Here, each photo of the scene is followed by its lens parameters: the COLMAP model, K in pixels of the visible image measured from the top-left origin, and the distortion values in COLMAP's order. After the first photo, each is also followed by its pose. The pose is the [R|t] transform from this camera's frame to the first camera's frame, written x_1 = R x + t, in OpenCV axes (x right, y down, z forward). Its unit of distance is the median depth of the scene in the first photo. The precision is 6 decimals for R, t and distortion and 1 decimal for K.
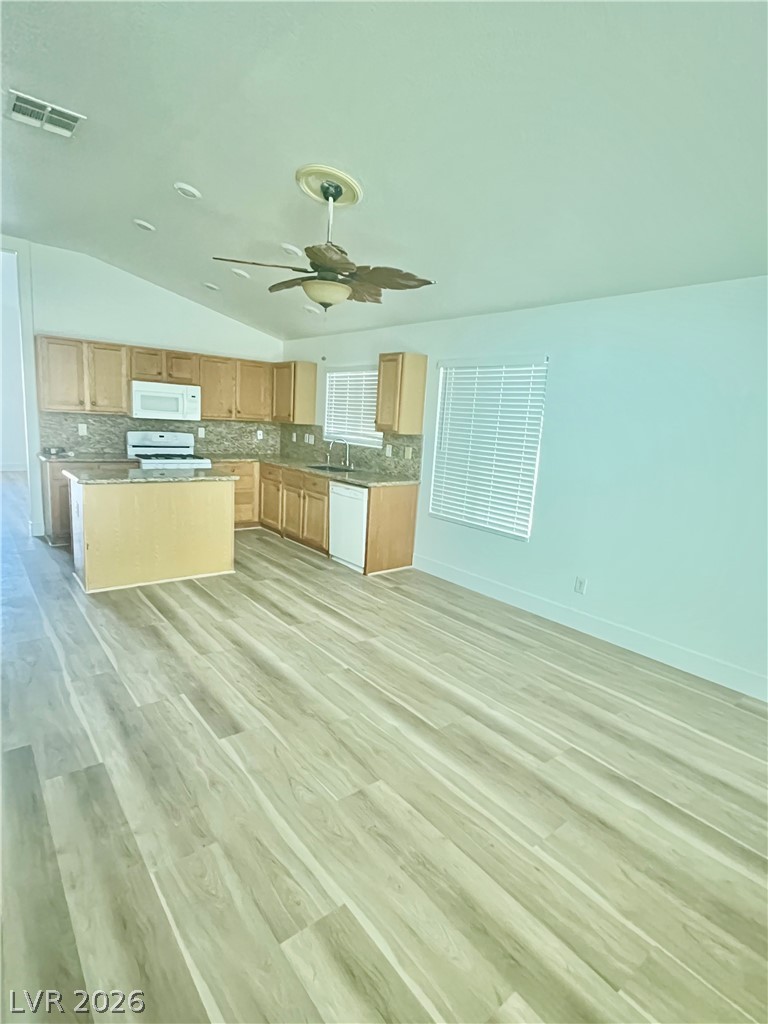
lens RADIAL K [[525.2, 0, 385.2], [0, 525.2, 509.8], [0, 0, 1]] dist [0.001640, 0.000578]
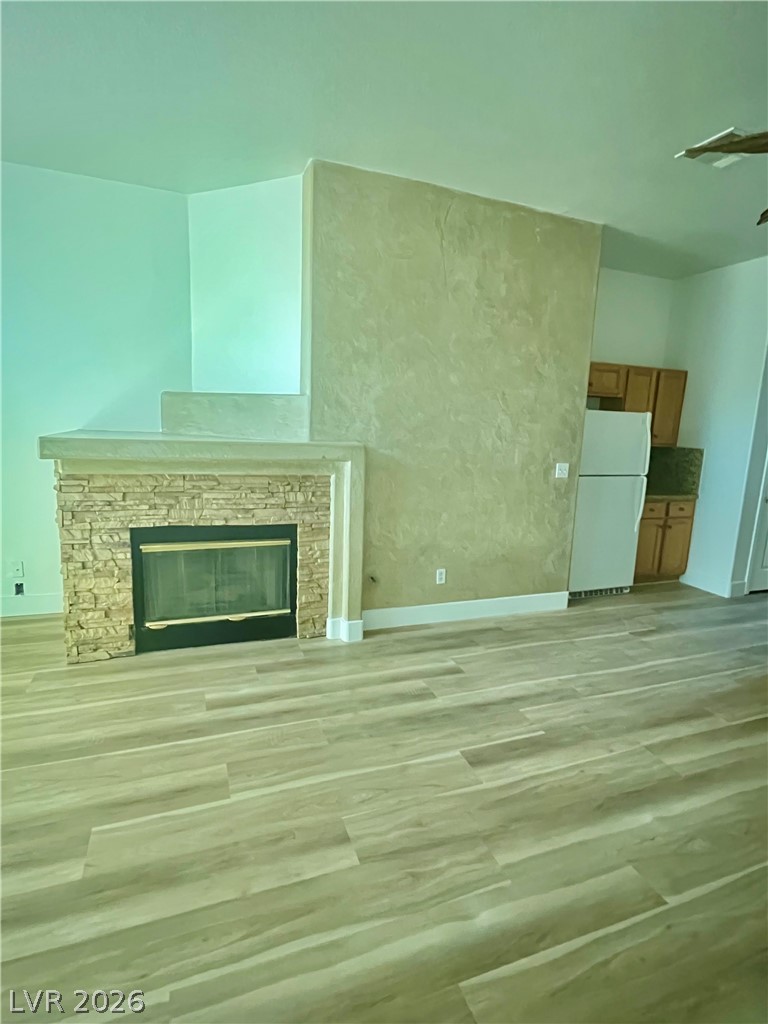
lens RADIAL K [[525.2, 0, 380.2], [0, 525.2, 512.6], [0, 0, 1]] dist [0.001640, 0.000578]
pose [[-0.308235, 0.092450, -0.946807, 0.535037], [-0.223680, 0.960320, 0.166589, -0.112412], [0.924640, 0.263130, -0.275325, 0.851148]]
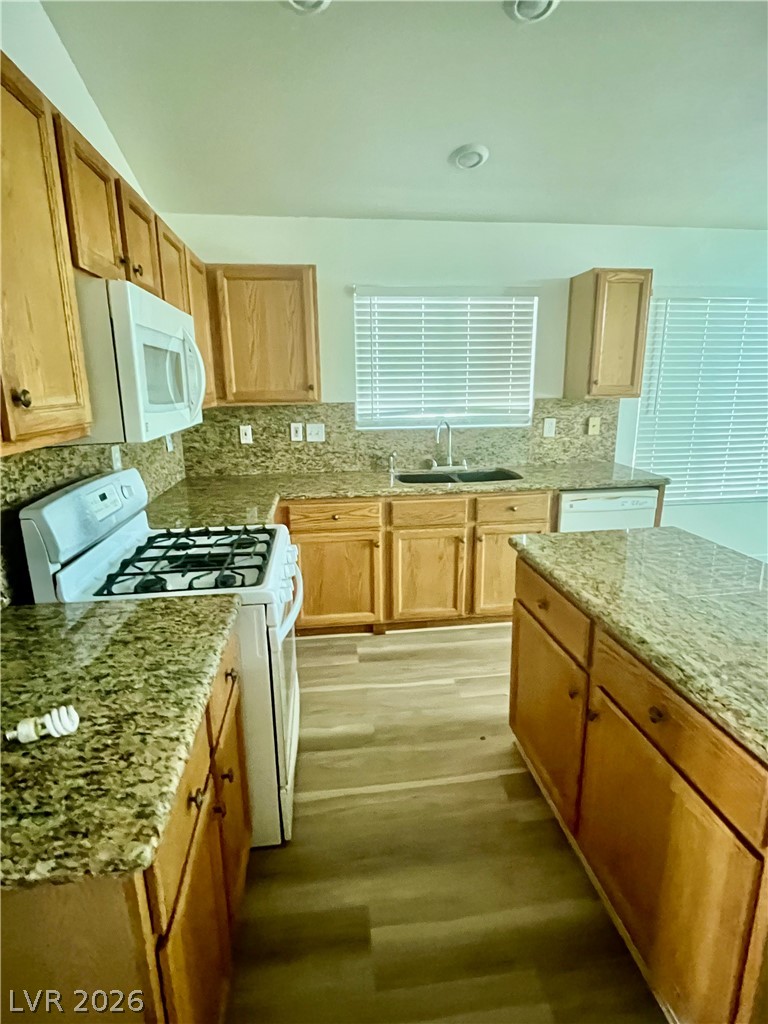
lens RADIAL K [[525.2, 0, 384.9], [0, 525.2, 512.9], [0, 0, 1]] dist [0.001640, 0.000578]
pose [[0.523754, -0.269960, 0.807963, -1.252525], [0.191722, 0.961480, 0.196972, -0.344123], [-0.830015, 0.051739, 0.555336, 1.577166]]
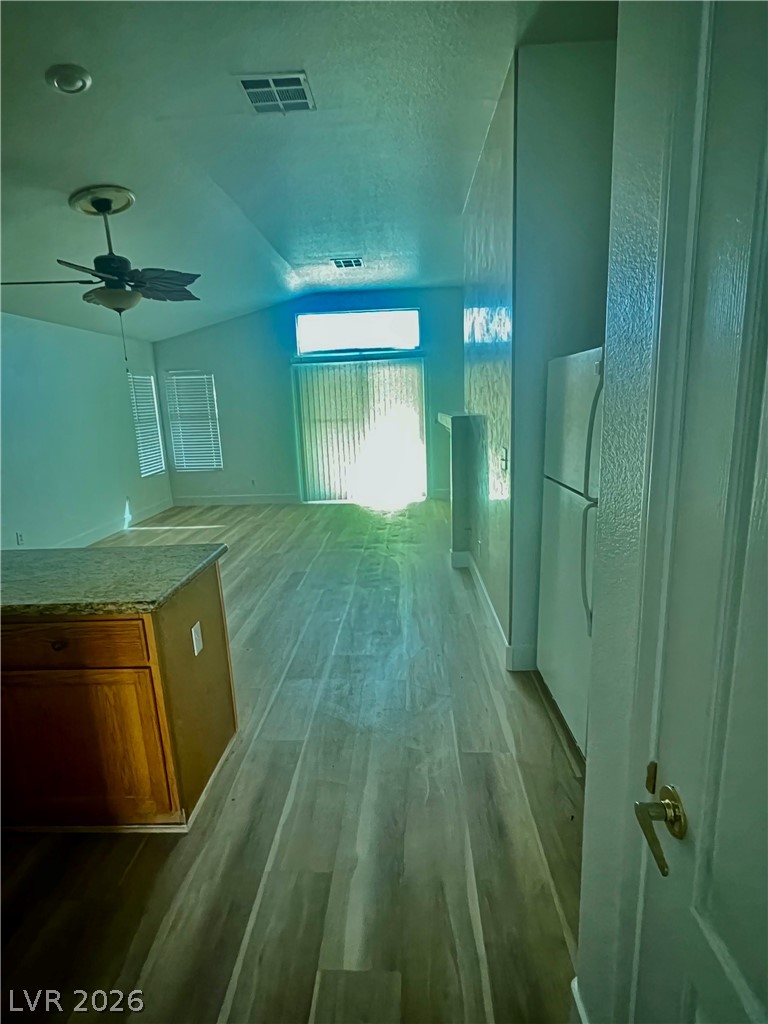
lens RADIAL K [[525.2, 0, 385.4], [0, 525.2, 513.3], [0, 0, 1]] dist [0.001640, 0.000578]
pose [[-0.754335, -0.165914, 0.635177, -1.480940], [0.105216, 0.924475, 0.366436, -0.389317], [-0.648003, 0.343246, -0.679908, 1.744647]]
